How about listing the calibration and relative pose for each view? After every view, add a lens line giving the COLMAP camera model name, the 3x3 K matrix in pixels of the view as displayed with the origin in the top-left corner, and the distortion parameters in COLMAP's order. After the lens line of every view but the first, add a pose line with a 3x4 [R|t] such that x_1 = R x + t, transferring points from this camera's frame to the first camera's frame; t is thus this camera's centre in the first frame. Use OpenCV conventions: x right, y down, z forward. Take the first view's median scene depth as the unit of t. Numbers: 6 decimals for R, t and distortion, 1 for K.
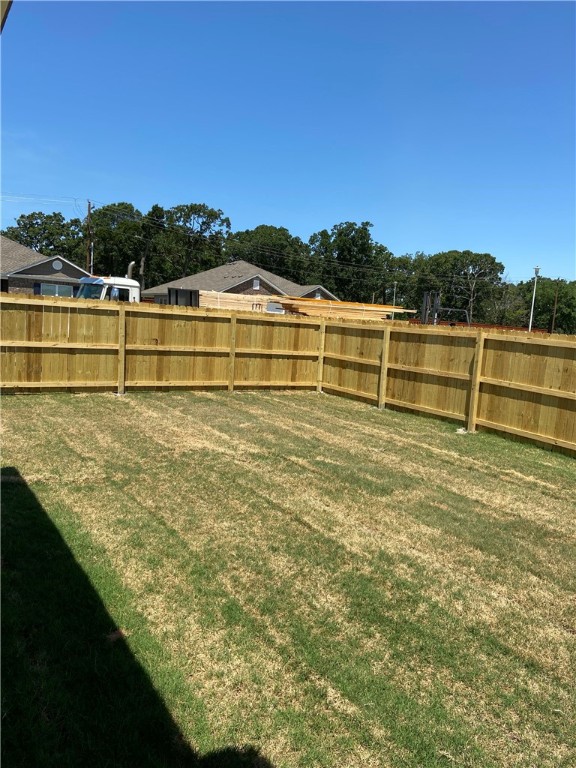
lens RADIAL K [[589.6, 0, 292.8], [0, 589.6, 379.6], [0, 0, 1]] dist [0.133831, -0.173977]
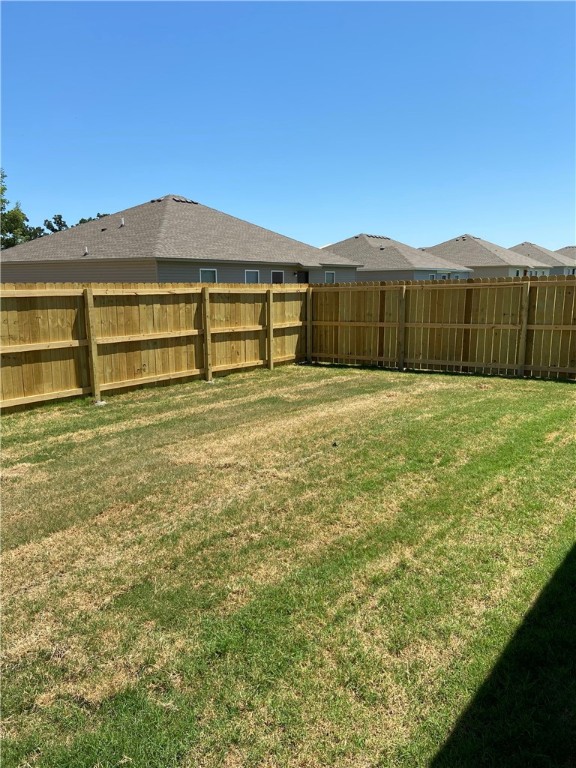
lens RADIAL K [[589.6, 0, 292.8], [0, 589.6, 379.6], [0, 0, 1]] dist [0.133831, -0.173977]
pose [[-0.356726, -0.218329, 0.908339, -0.700911], [0.086417, 0.960427, 0.264786, -0.178546], [-0.930204, 0.172952, -0.323742, 1.167724]]
